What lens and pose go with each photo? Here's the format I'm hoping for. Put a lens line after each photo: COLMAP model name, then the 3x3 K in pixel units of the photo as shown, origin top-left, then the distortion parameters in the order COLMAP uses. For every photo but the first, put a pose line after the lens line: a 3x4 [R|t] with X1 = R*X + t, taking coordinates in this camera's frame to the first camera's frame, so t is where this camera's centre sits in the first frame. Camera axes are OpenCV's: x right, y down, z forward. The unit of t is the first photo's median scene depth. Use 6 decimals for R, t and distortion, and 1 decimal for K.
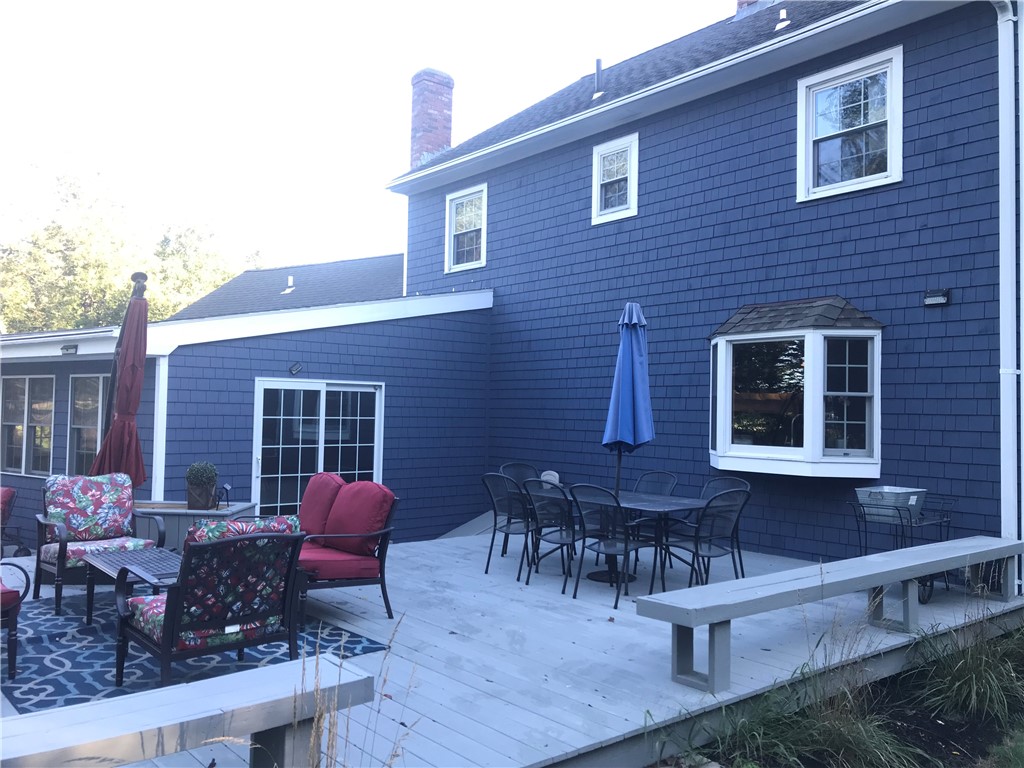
lens RADIAL K [[842.2, 0, 518.1], [0, 842.2, 380.2], [0, 0, 1]] dist [0.016087, -0.043308]
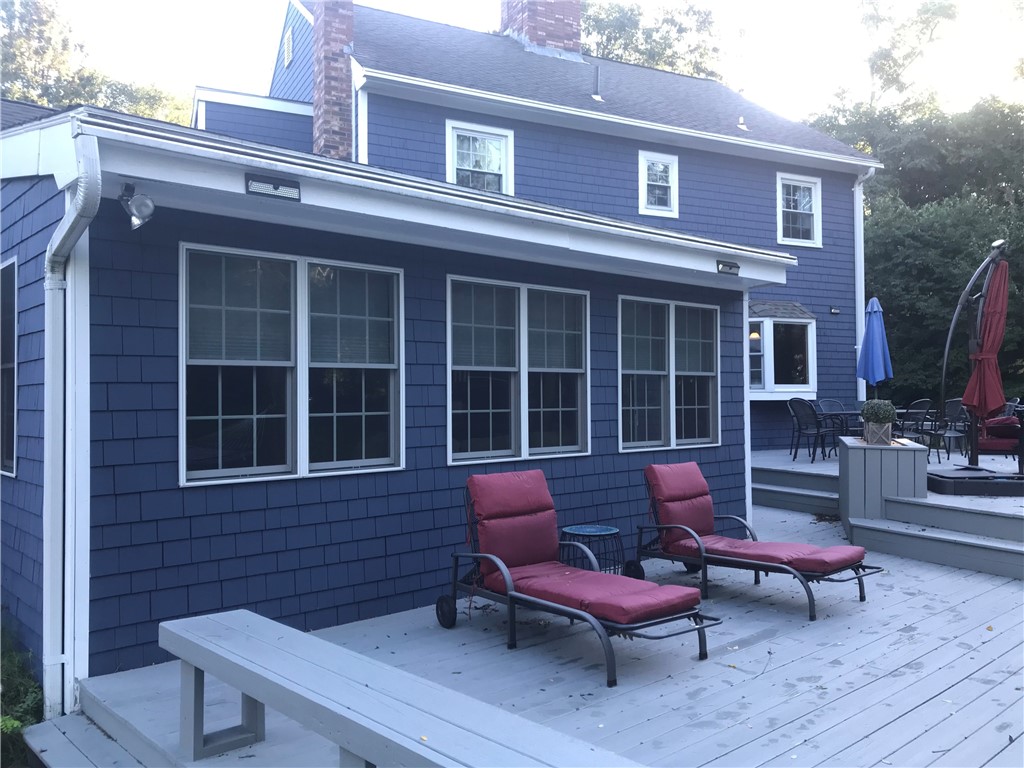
lens RADIAL K [[848.8, 0, 514.4], [0, 848.8, 379.6], [0, 0, 1]] dist [-0.011788, 0.047623]
pose [[0.217416, 0.001099, 0.976078, -1.444441], [-0.031572, 0.999484, 0.005907, 0.072414], [-0.975568, -0.032102, 0.217339, 1.111928]]
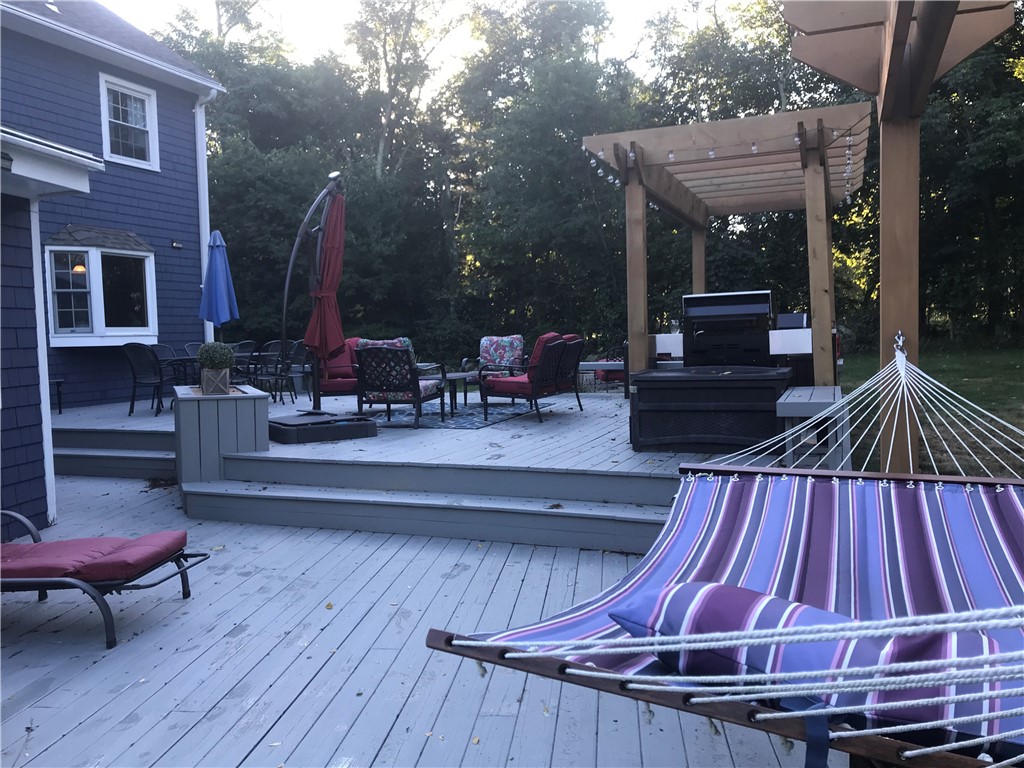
lens RADIAL K [[842.2, 0, 518.1], [0, 842.2, 380.2], [0, 0, 1]] dist [0.016087, -0.043308]
pose [[-0.482285, -0.055297, 0.874268, -1.274010], [-0.021988, 0.998455, 0.051022, 0.076823], [-0.875739, 0.005384, -0.482756, 1.053591]]
